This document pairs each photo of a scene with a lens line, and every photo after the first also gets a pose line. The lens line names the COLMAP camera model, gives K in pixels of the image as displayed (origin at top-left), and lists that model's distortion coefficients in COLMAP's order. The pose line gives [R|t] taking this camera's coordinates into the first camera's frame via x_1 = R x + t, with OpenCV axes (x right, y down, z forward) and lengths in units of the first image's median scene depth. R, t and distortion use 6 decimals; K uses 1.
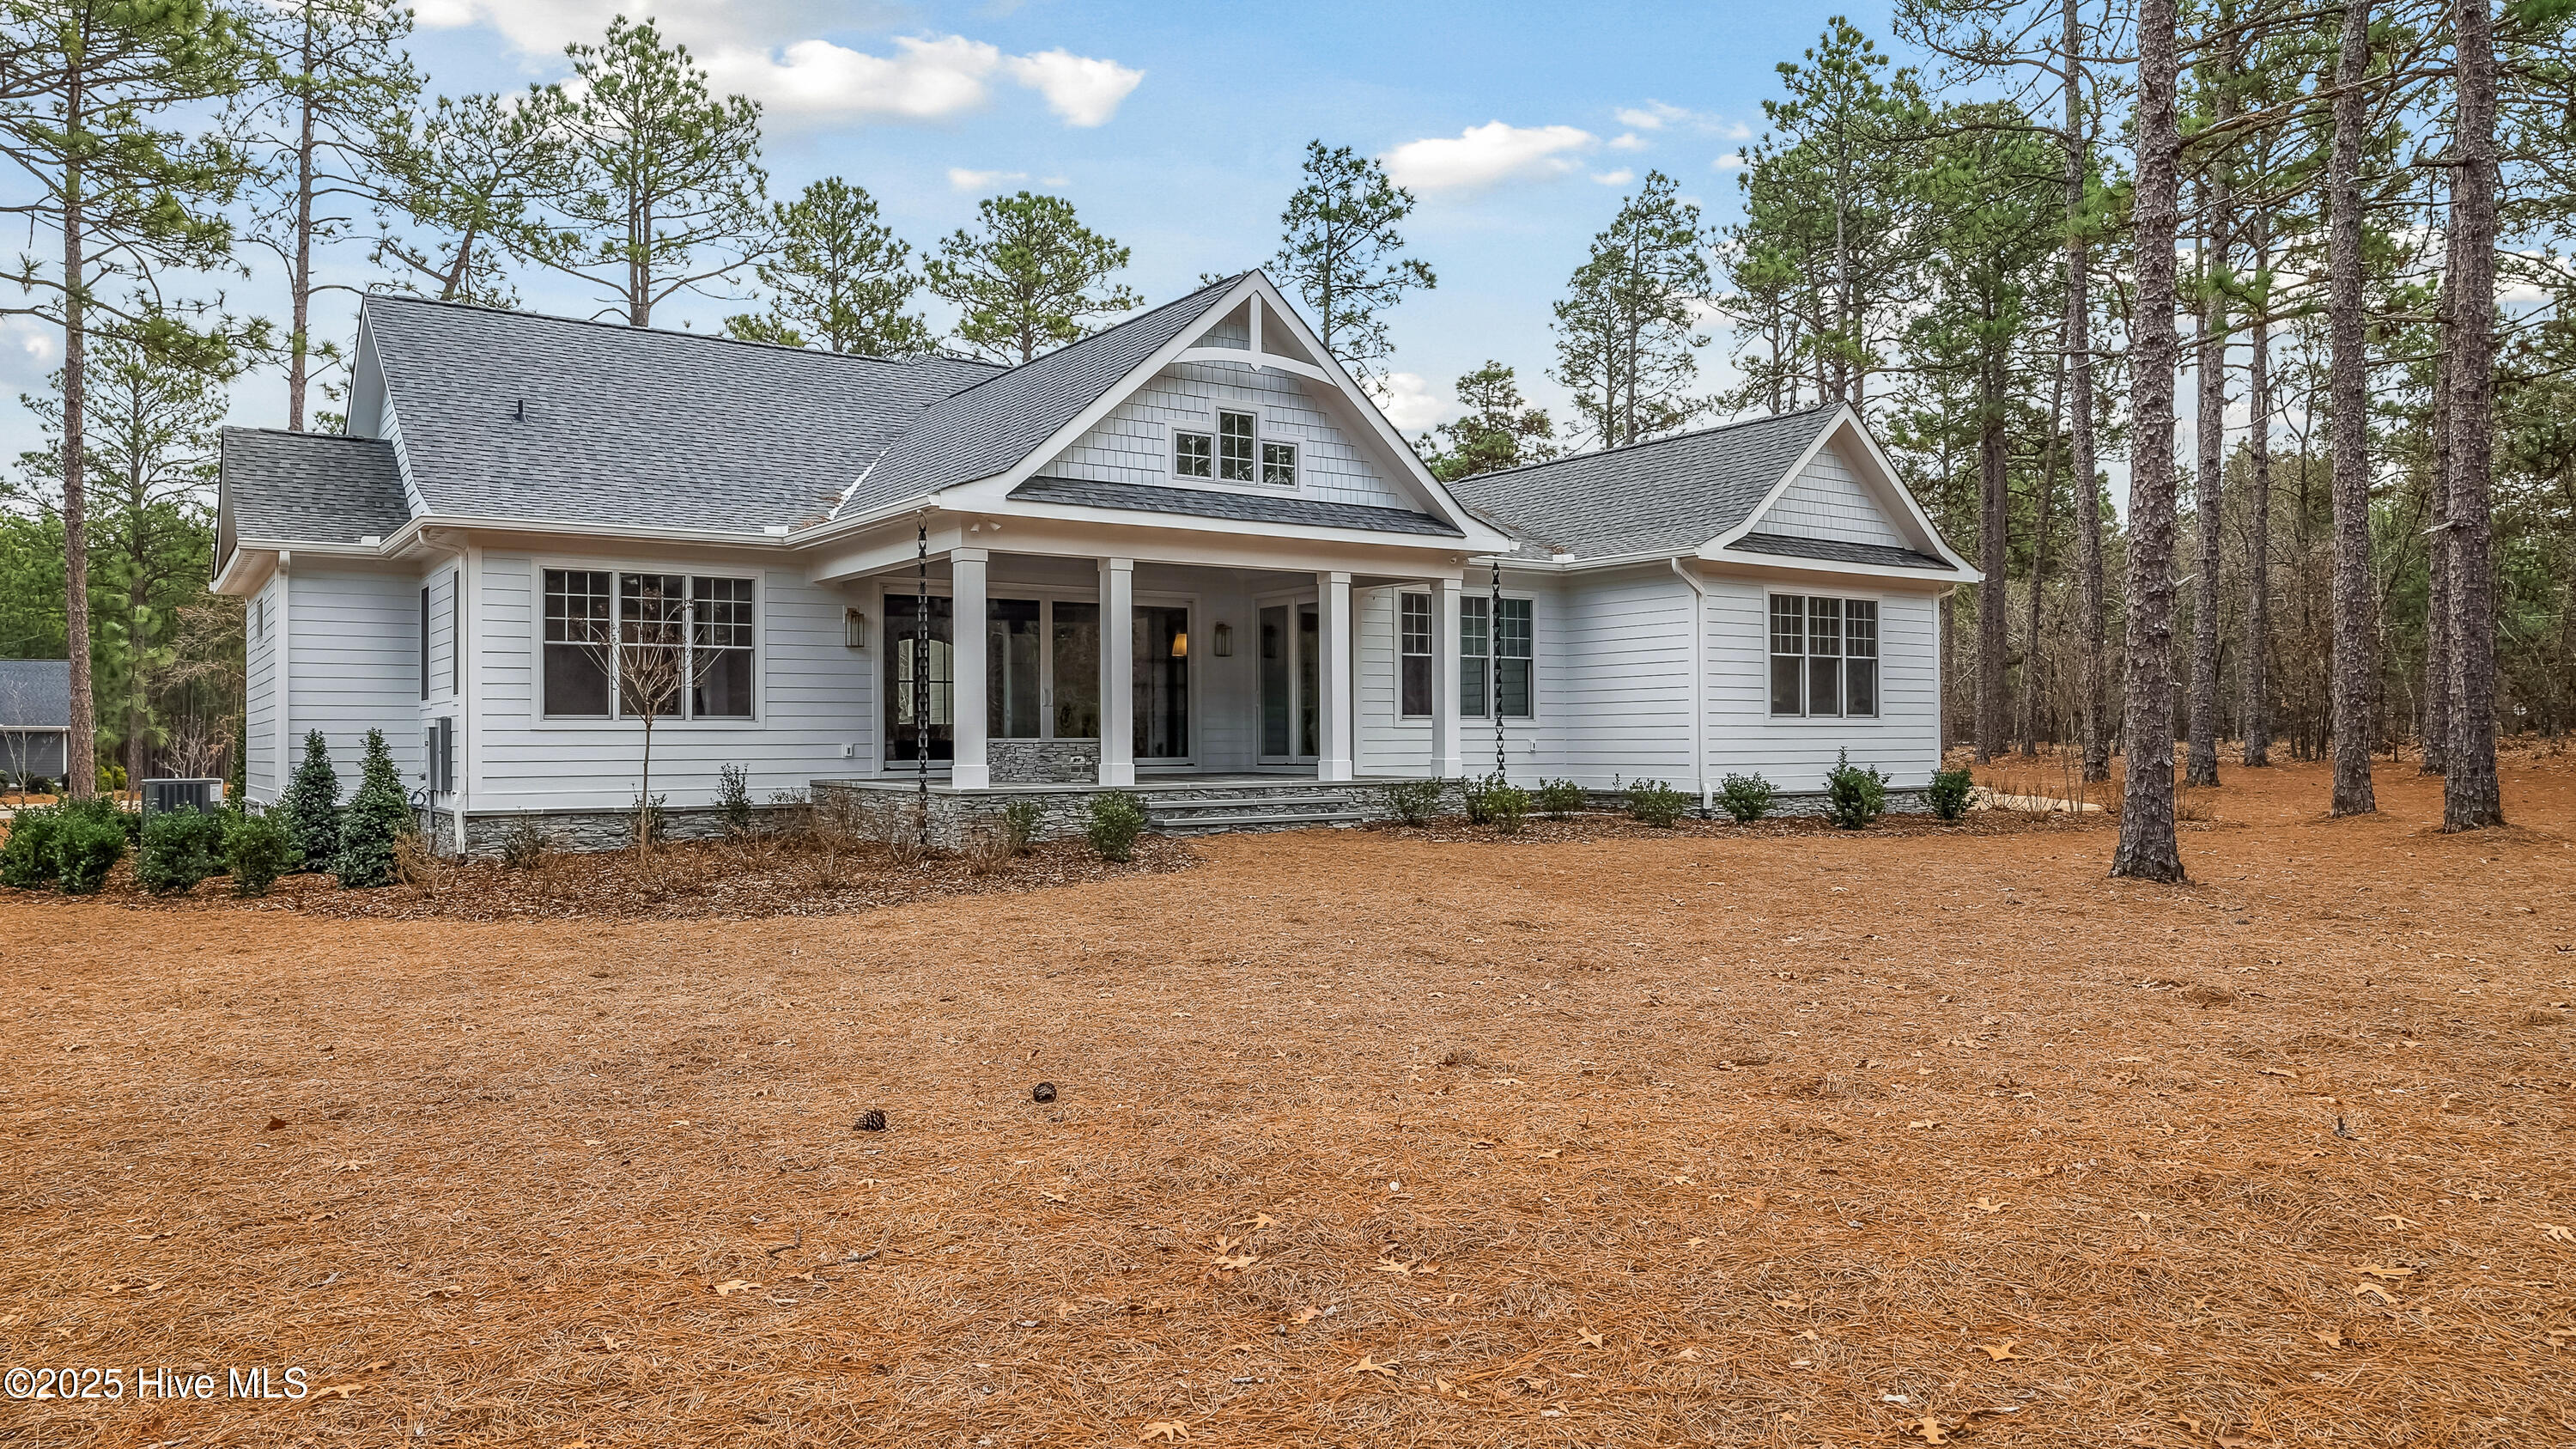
lens RADIAL K [[1711.6, 0, 1288.0], [0, 1711.6, 724.5], [0, 0, 1]] dist [-0.018867, 0.000417]
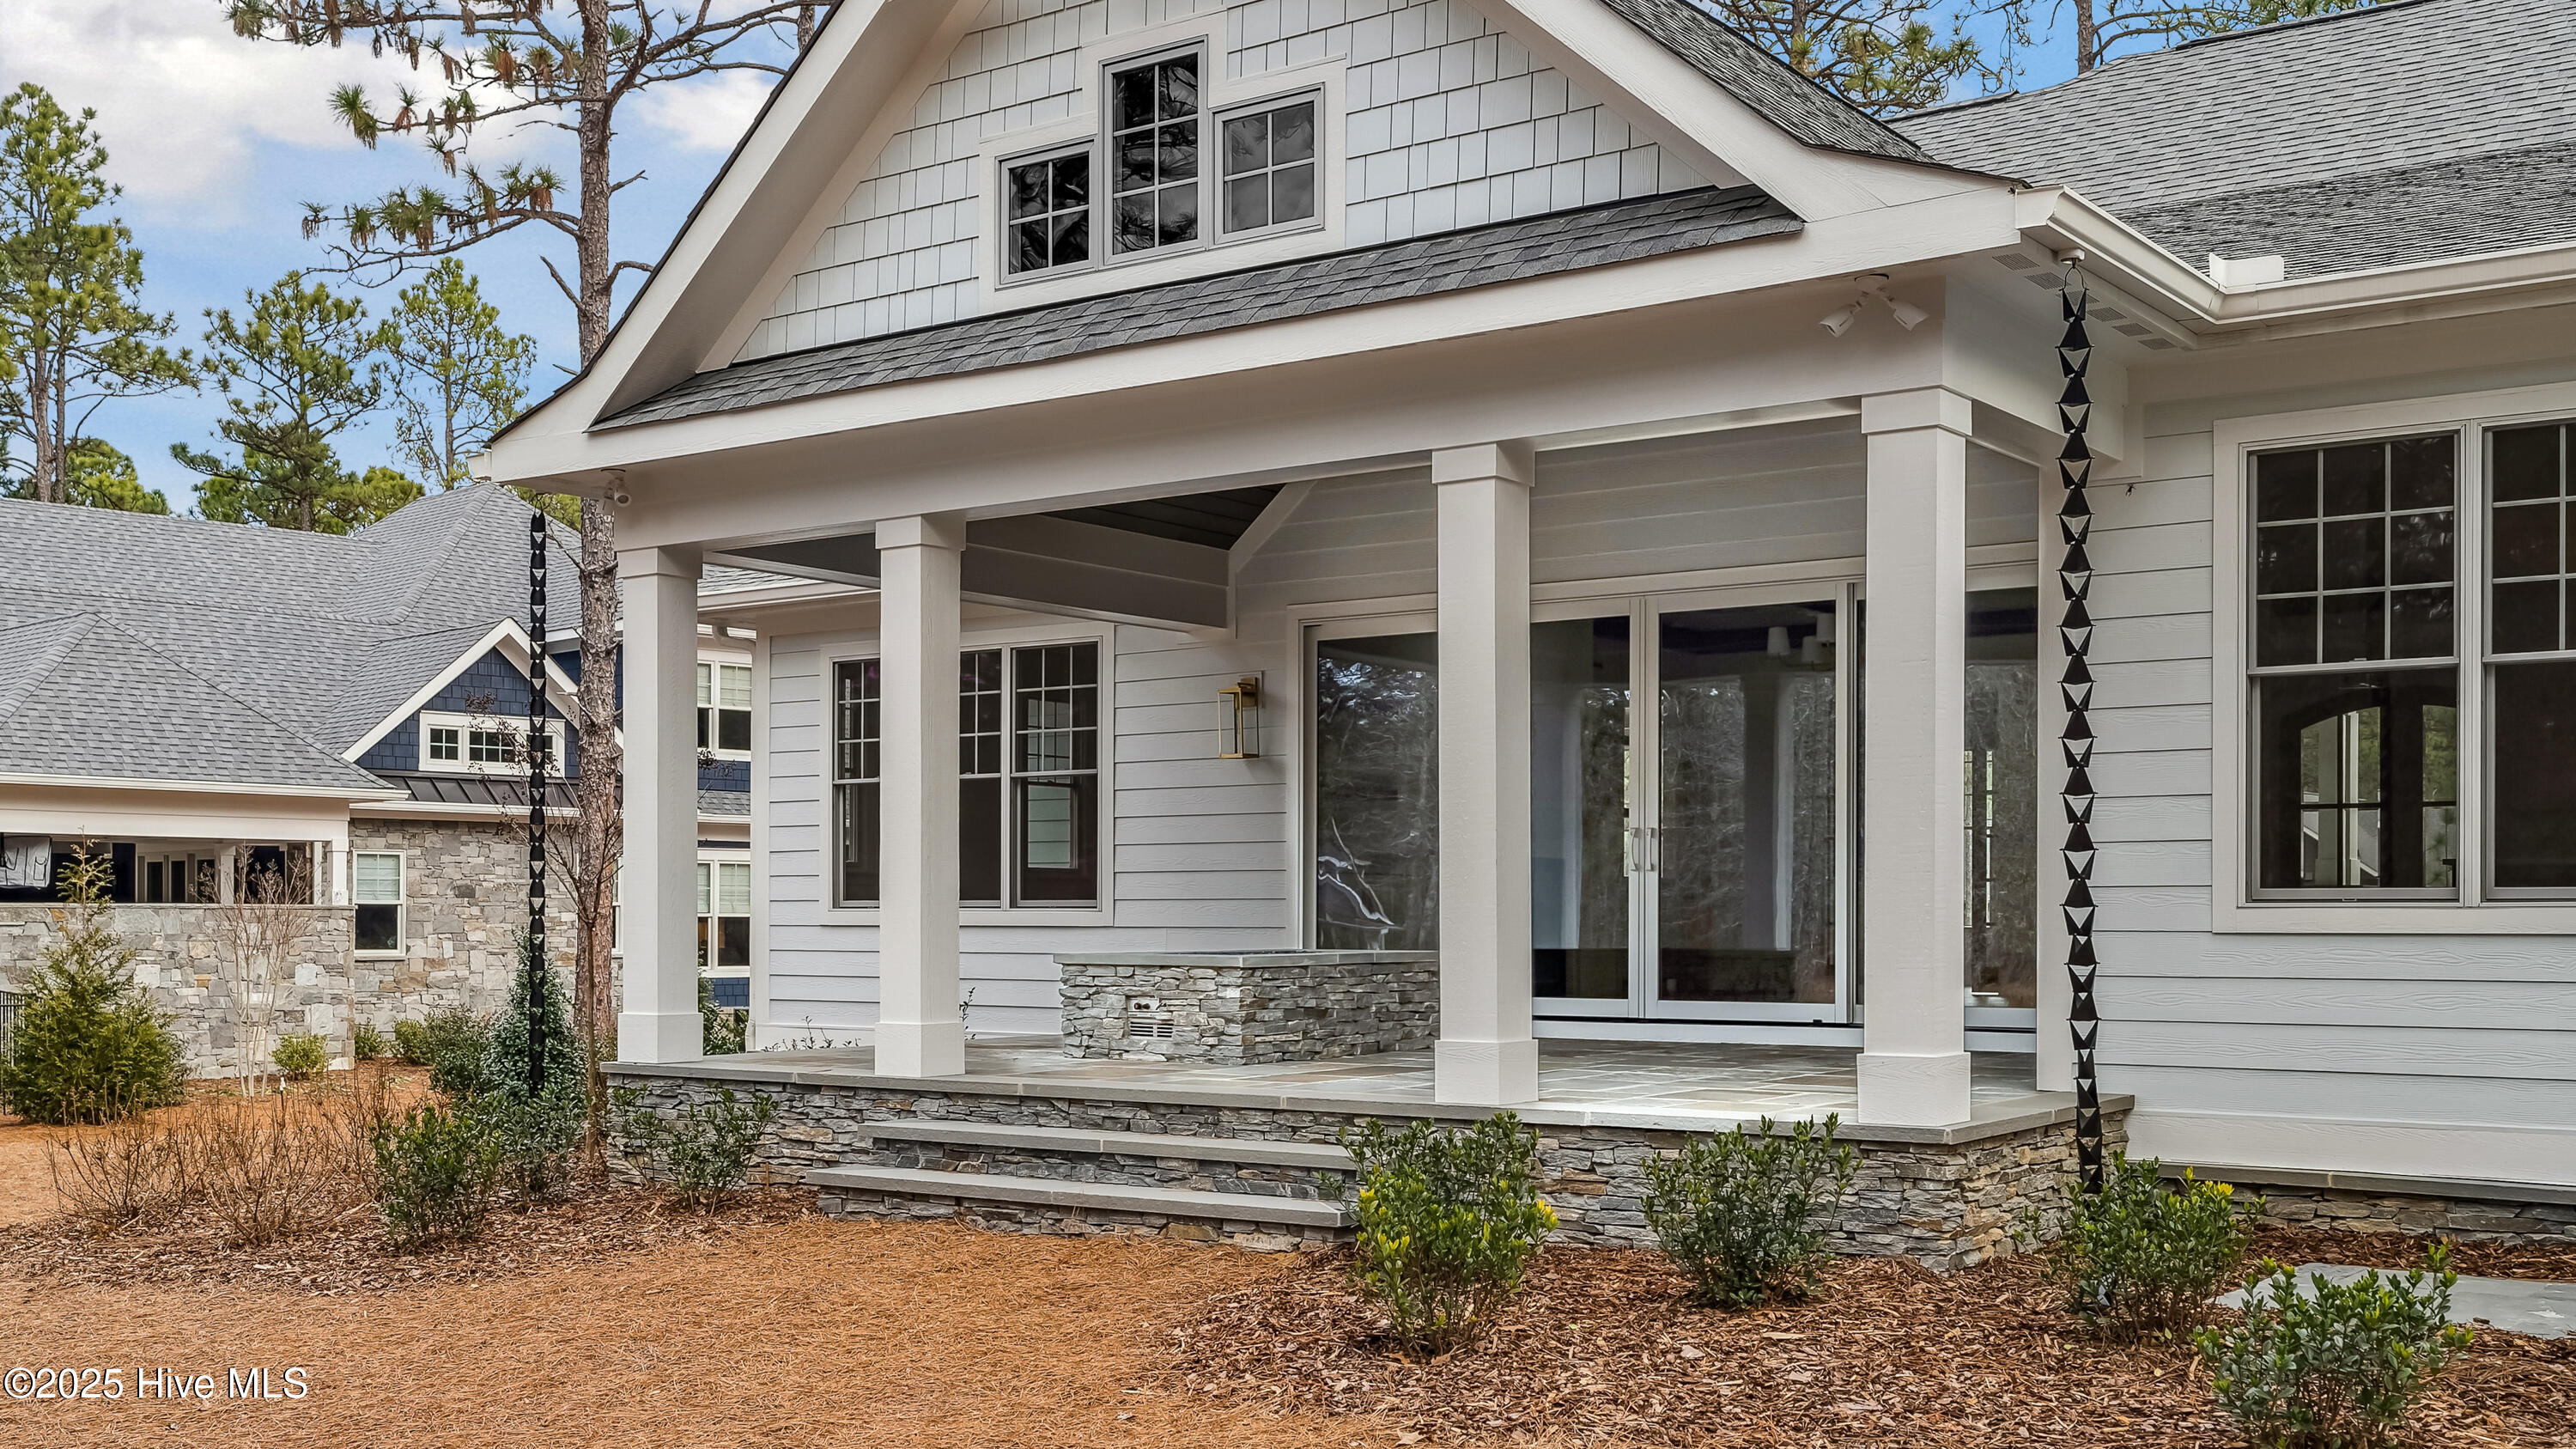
lens RADIAL K [[2578.9, 0, 1289.4], [0, 2578.9, 931.0], [0, 0, 1]] dist [0.002745, 0.002363]
pose [[0.325660, 0.011207, -0.945421, 0.479167], [0.005008, 0.999895, 0.013578, -0.006084], [0.945474, -0.009157, 0.325570, 0.822873]]
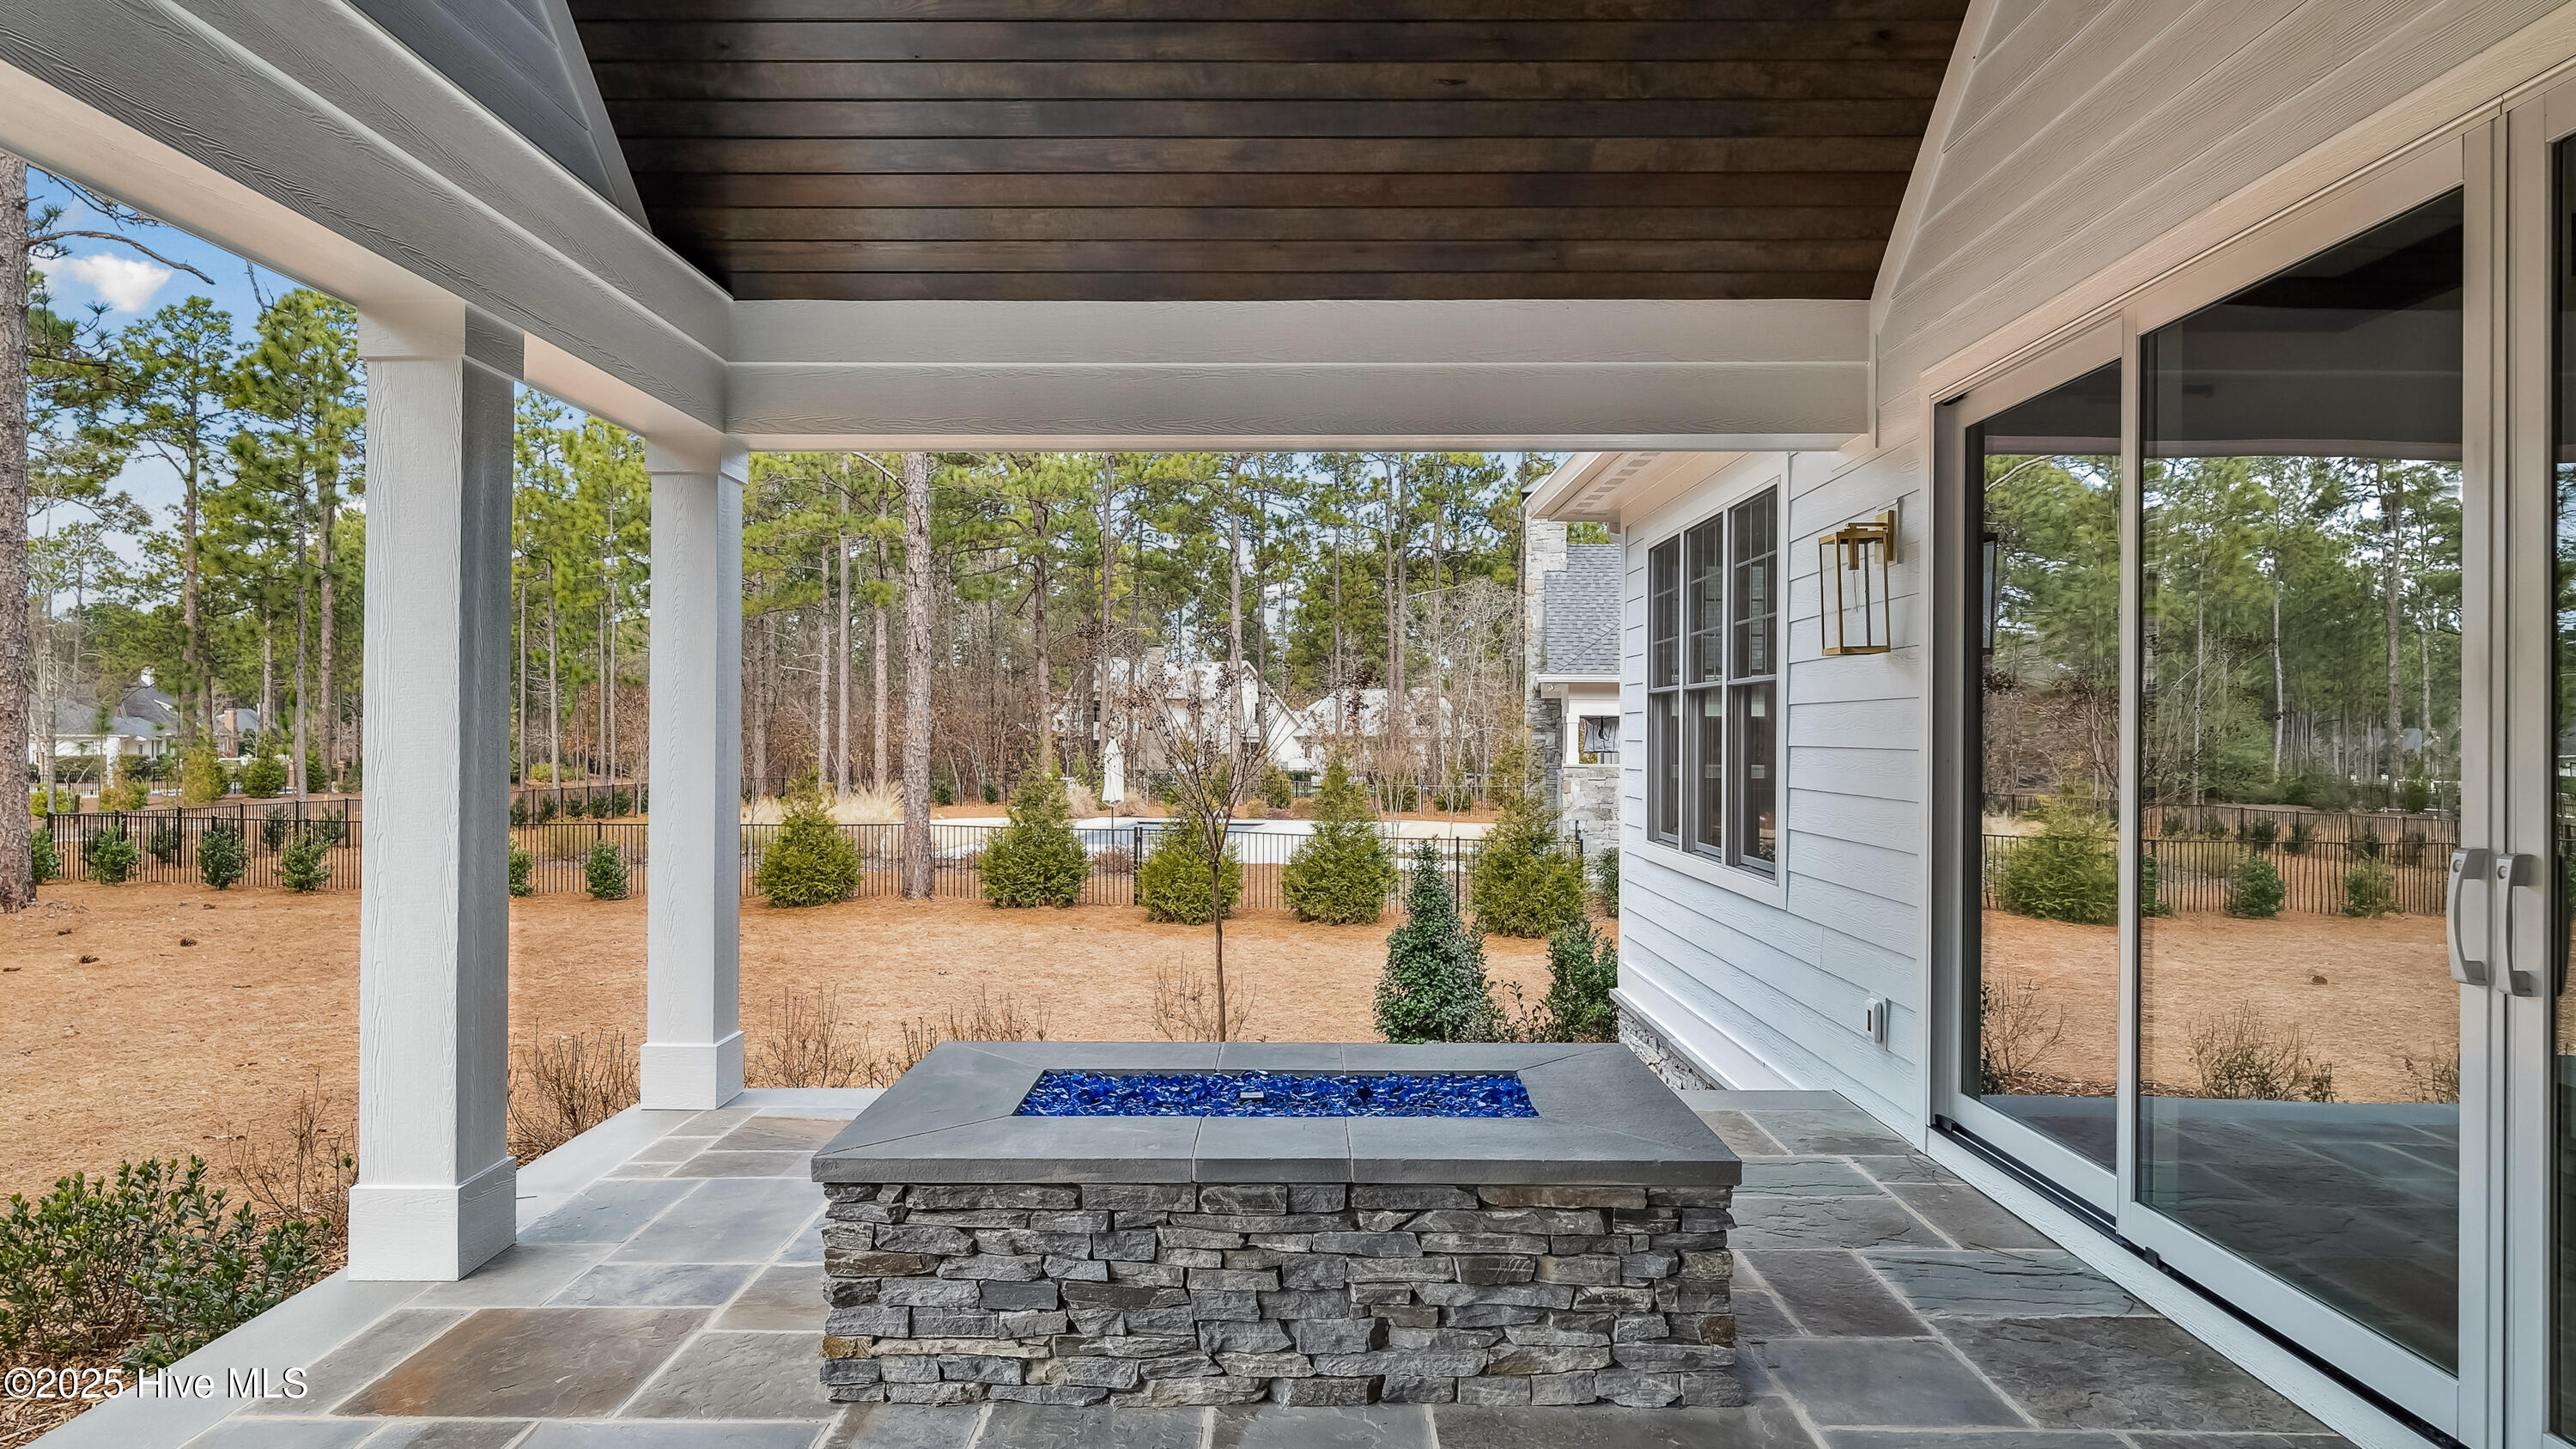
lens RADIAL K [[1481.6, 0, 1288.0], [0, 1481.6, 724.5], [0, 0, 1]] dist [-0.010328, 0.000003]
pose [[-0.580075, -0.002392, -0.814559, -0.001156], [0.004065, 0.999975, -0.005831, -0.034511], [0.814553, -0.006694, -0.580051, 1.136162]]
